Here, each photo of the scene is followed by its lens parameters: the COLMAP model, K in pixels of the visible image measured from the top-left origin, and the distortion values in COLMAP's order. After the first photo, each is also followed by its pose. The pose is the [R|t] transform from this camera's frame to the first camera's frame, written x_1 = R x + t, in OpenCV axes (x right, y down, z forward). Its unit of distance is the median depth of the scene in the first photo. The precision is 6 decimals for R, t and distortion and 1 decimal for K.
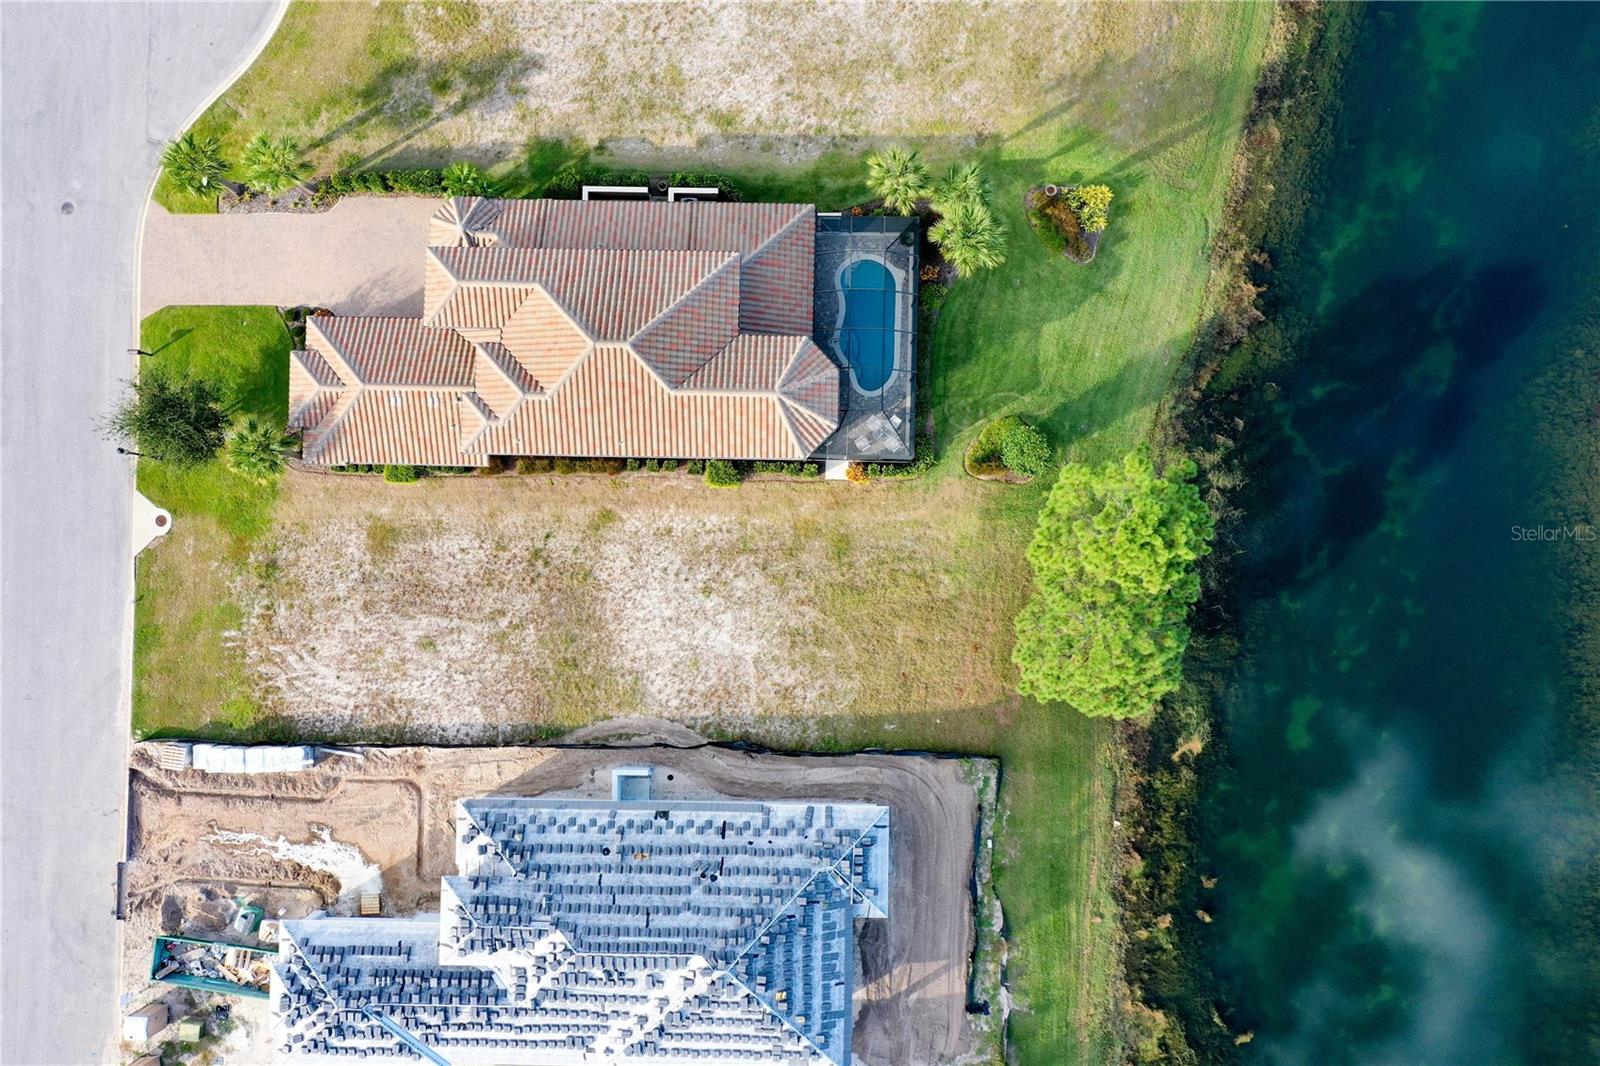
lens RADIAL K [[1262.7, 0, 791.1], [0, 1262.7, 538.9], [0, 0, 1]] dist [0.011186, -0.003372]
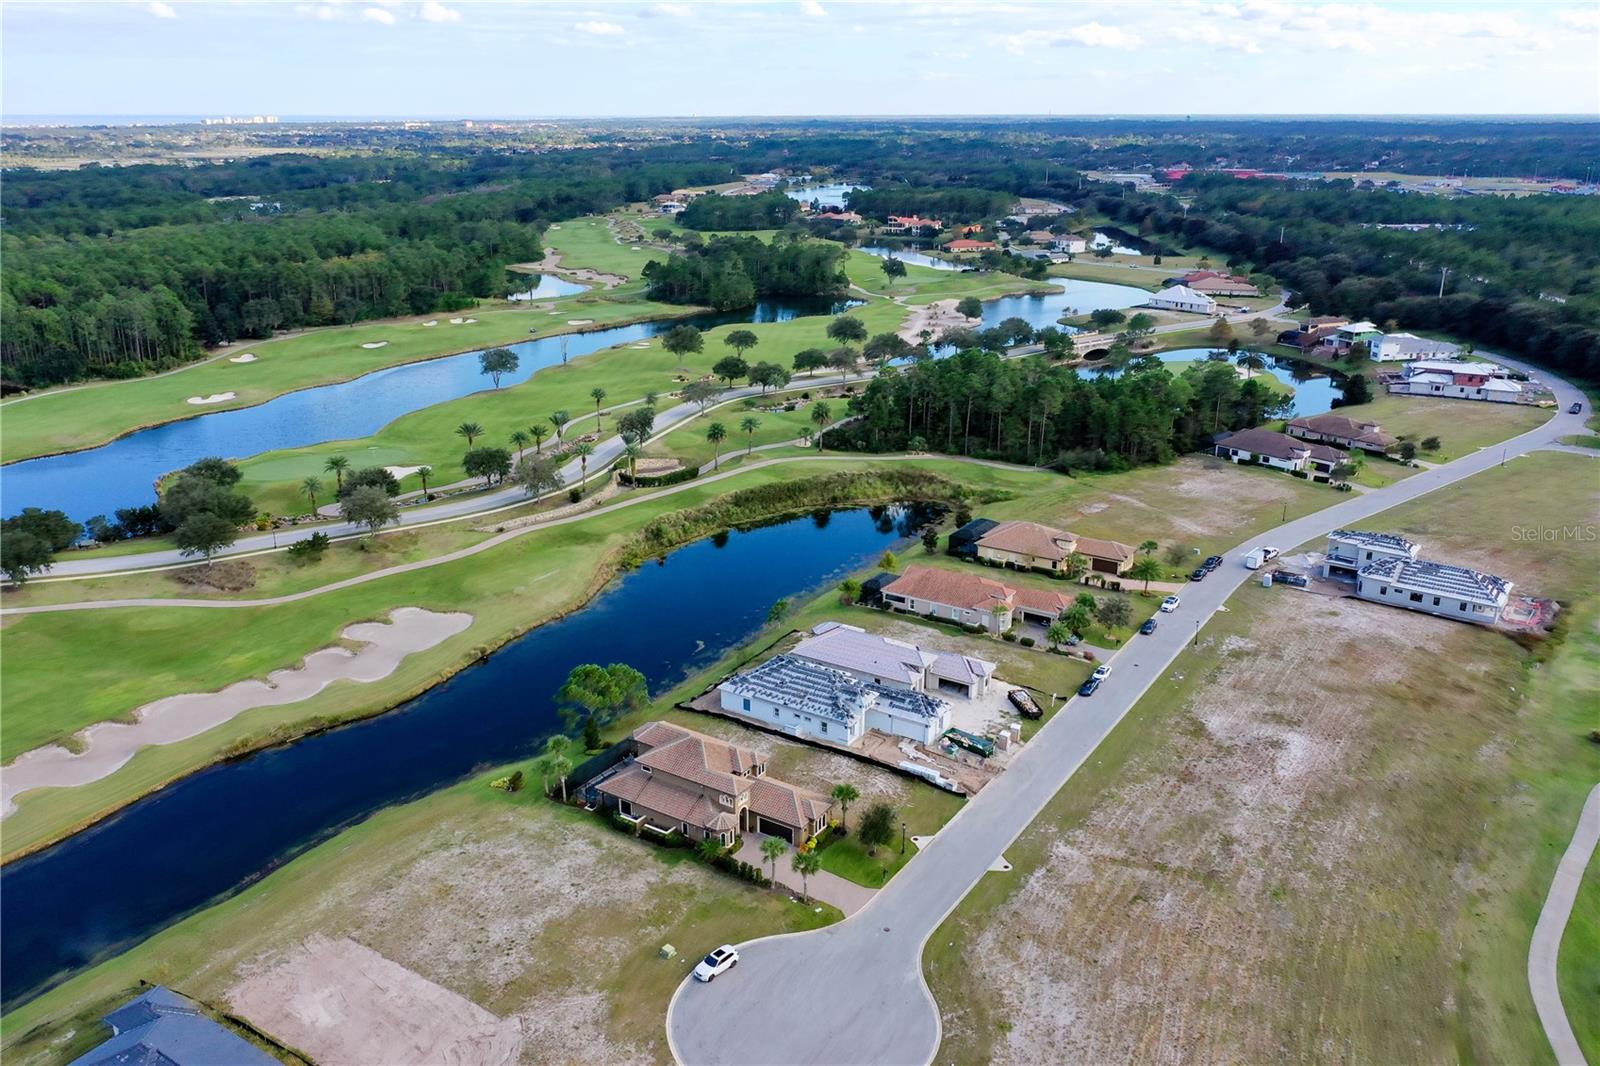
lens RADIAL K [[1262.7, 0, 791.1], [0, 1262.7, 538.9], [0, 0, 1]] dist [0.011186, -0.003372]
pose [[-0.844434, -0.154191, 0.512987, -1.372881], [0.535644, -0.250312, 0.806492, -1.778496], [0.004053, 0.955808, 0.293964, -0.133977]]
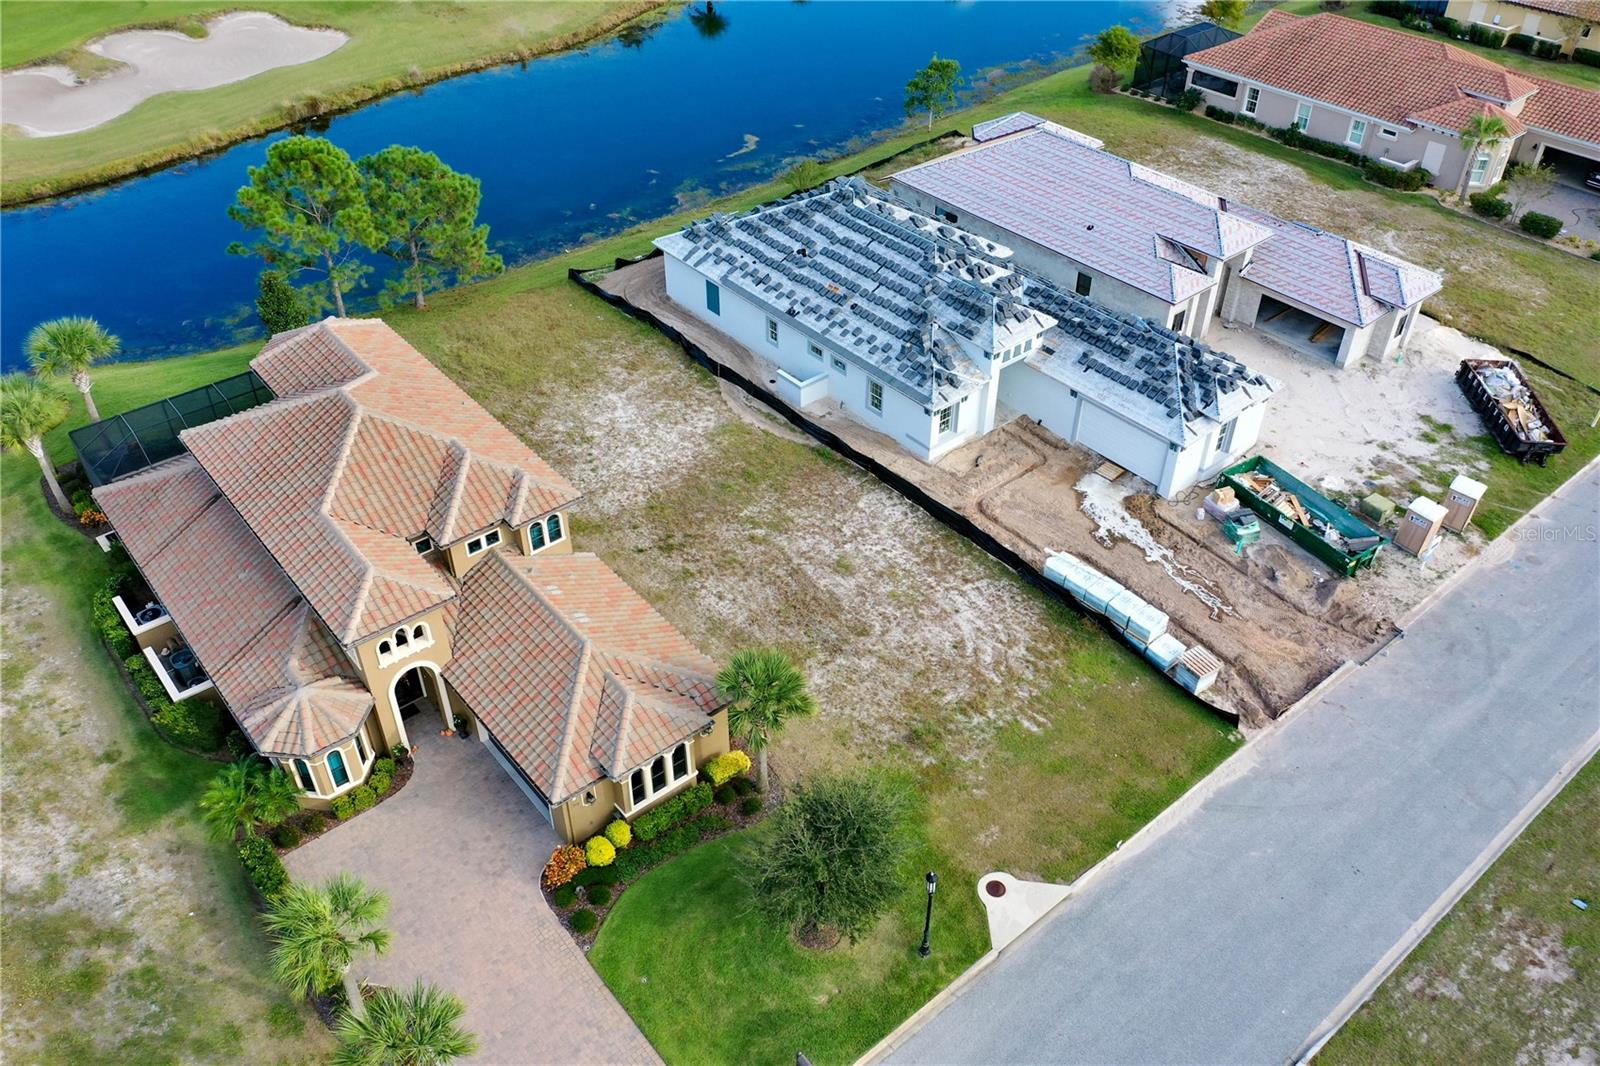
lens RADIAL K [[1262.7, 0, 791.1], [0, 1262.7, 538.9], [0, 0, 1]] dist [0.011186, -0.003372]
pose [[-0.648165, -0.462657, 0.604840, -0.731492], [0.761500, -0.393595, 0.514976, -0.336090], [-0.000196, 0.794375, 0.607428, 0.513428]]
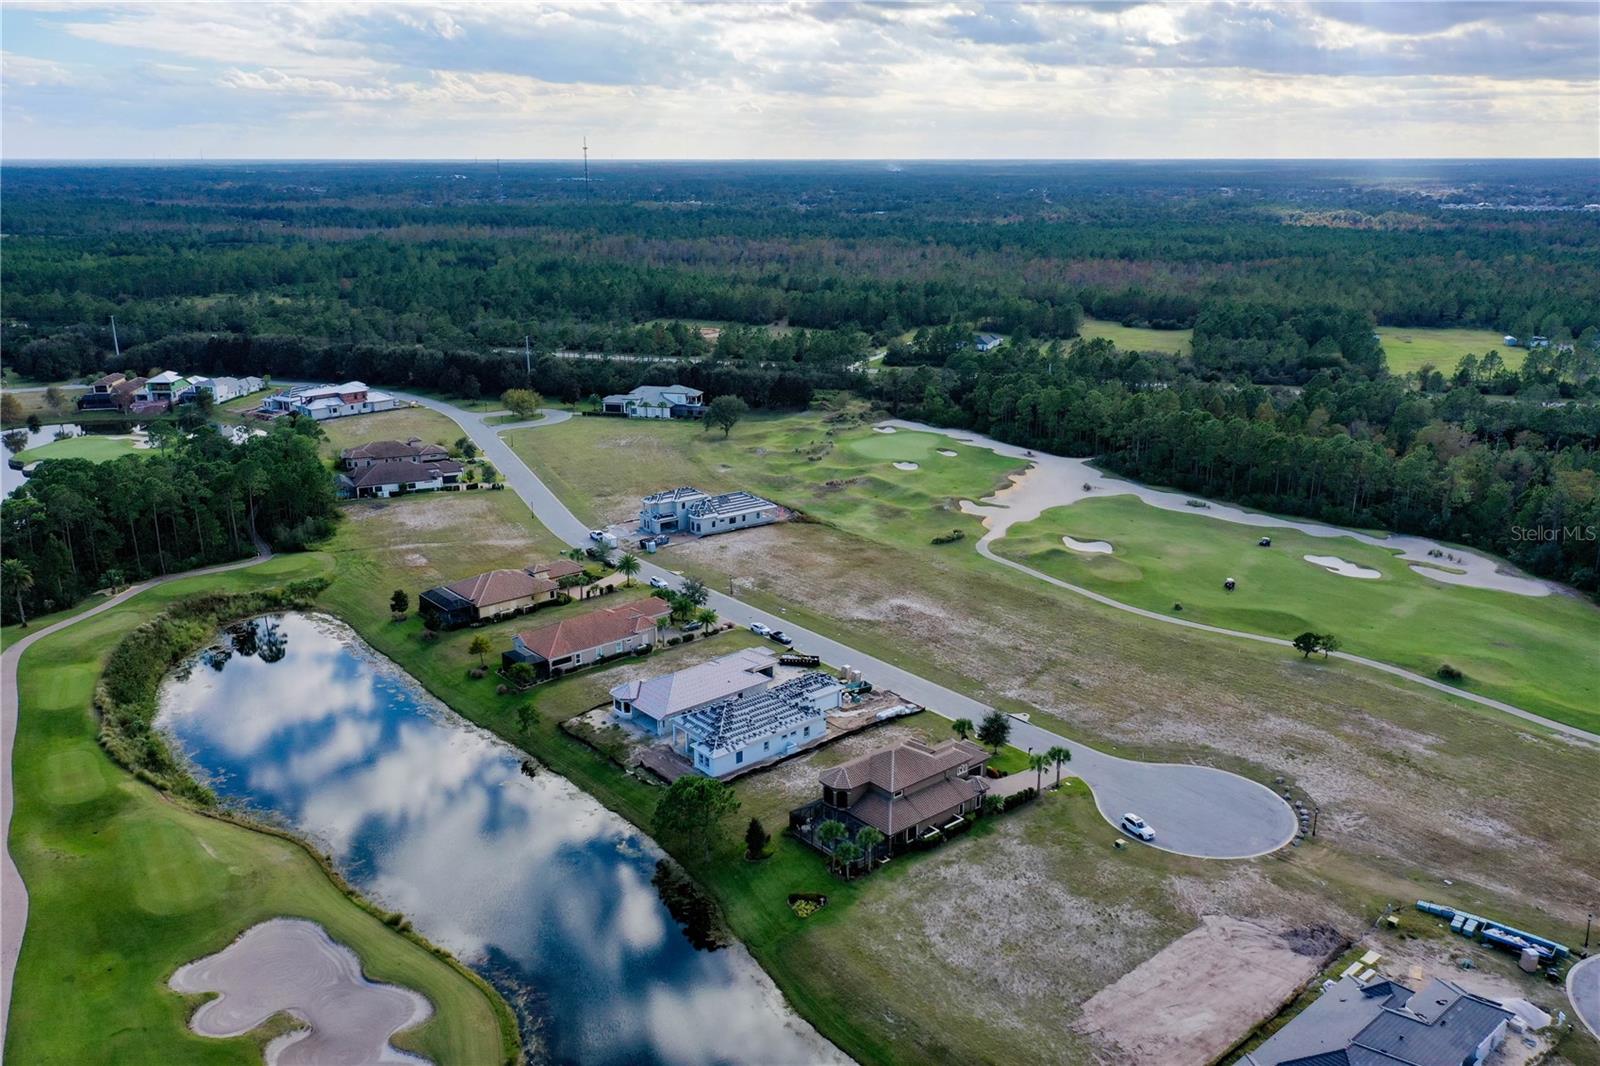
lens RADIAL K [[1262.7, 0, 791.1], [0, 1262.7, 538.9], [0, 0, 1]] dist [0.011186, -0.003372]
pose [[-0.753553, 0.209112, -0.623241, 1.475842], [-0.656761, -0.198124, 0.727607, -1.704479], [0.028672, 0.957611, 0.286634, -0.227606]]
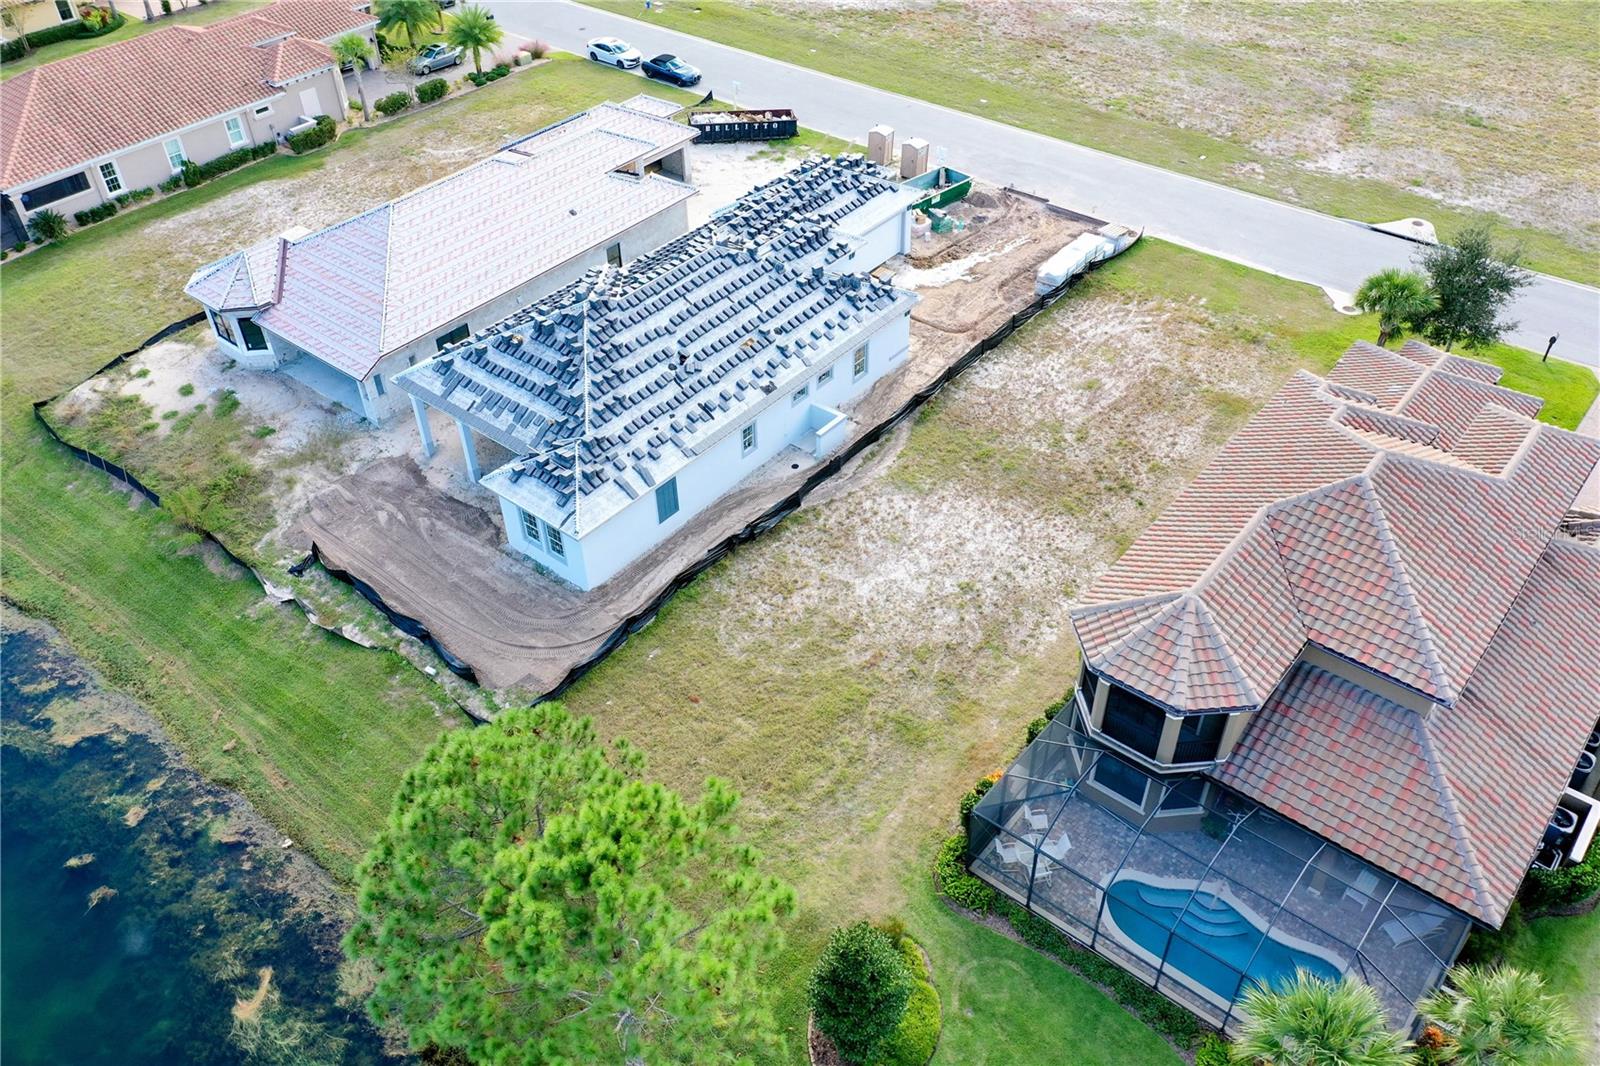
lens RADIAL K [[1262.7, 0, 791.1], [0, 1262.7, 538.9], [0, 0, 1]] dist [0.011186, -0.003372]
pose [[-0.625317, 0.531575, -0.571320, 0.389224], [-0.778714, -0.377376, 0.501190, -0.229345], [0.050817, 0.758298, 0.649925, 0.508938]]
